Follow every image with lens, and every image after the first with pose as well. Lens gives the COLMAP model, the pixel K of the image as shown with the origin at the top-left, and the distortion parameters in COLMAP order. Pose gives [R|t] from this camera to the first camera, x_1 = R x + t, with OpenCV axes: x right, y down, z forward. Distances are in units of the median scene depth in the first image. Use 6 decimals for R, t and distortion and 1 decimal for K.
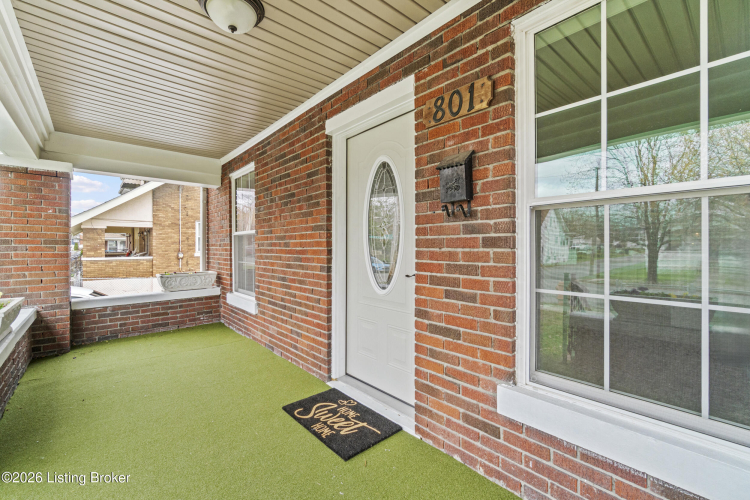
lens RADIAL K [[329.6, 0, 371.4], [0, 329.6, 245.1], [0, 0, 1]] dist [0.017619, 0.000000]
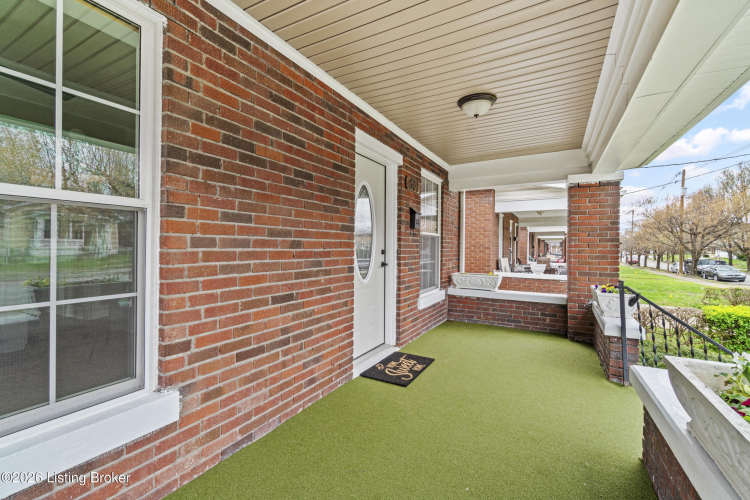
lens RADIAL K [[328.2, 0, 369.4], [0, 328.2, 248.1], [0, 0, 1]] dist [0.000770, 0.000080]
pose [[-0.343851, -0.003422, 0.939018, -1.145760], [-0.010471, 0.999945, -0.000191, 0.005849], [-0.938966, -0.009898, -0.343868, 1.334950]]
